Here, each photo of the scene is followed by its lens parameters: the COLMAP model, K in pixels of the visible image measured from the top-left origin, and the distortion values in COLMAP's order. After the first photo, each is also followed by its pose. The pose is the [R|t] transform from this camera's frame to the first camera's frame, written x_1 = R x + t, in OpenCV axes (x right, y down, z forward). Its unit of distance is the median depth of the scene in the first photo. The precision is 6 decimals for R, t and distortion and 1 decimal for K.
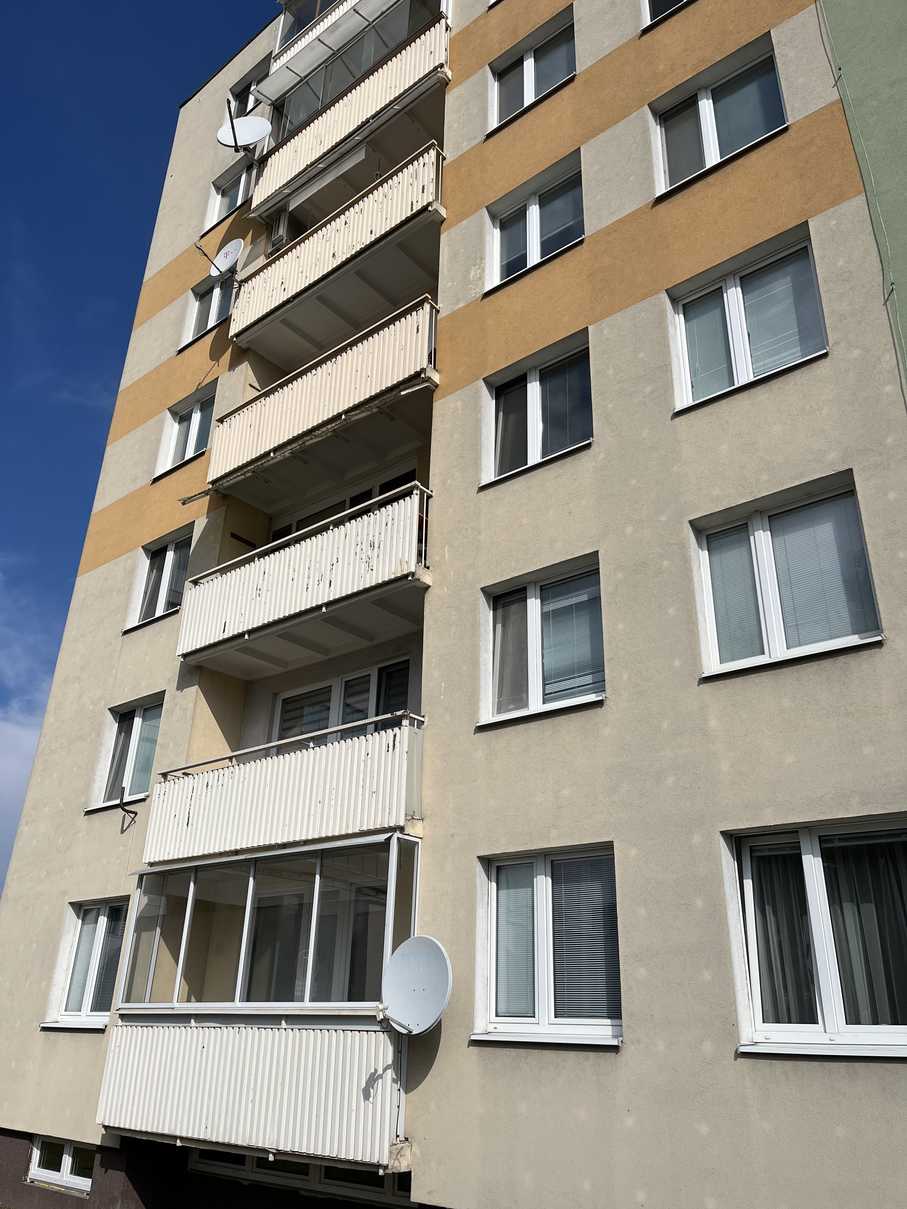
lens RADIAL K [[936.8, 0, 454.7], [0, 936.8, 574.0], [0, 0, 1]] dist [0.044093, -0.073248]
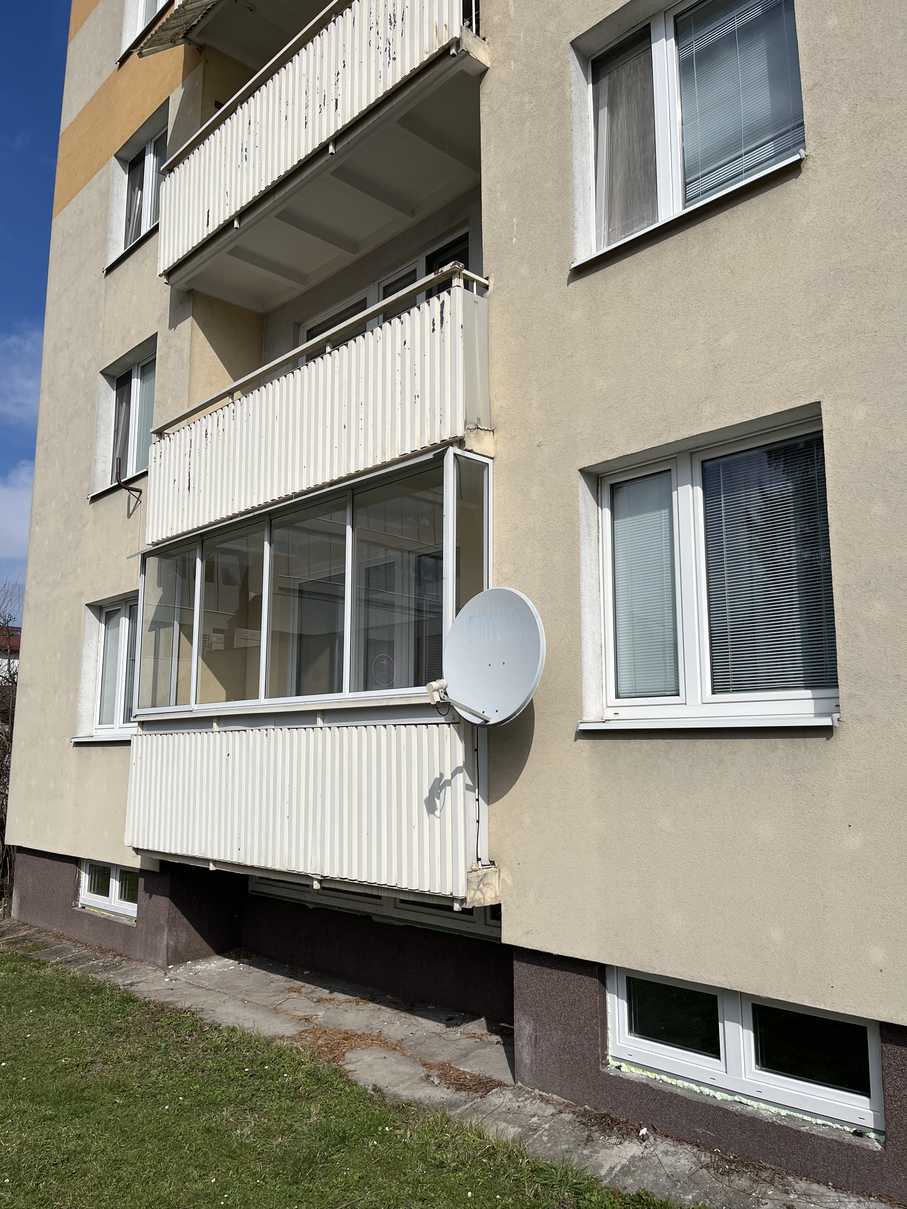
lens RADIAL K [[936.8, 0, 445.2], [0, 936.8, 604.4], [0, 0, 1]] dist [0.044093, -0.073248]
pose [[0.991026, -0.043451, -0.126409, 0.009457], [0.078223, 0.955371, 0.284864, 0.181824], [0.108390, -0.292196, 0.950196, 0.330229]]
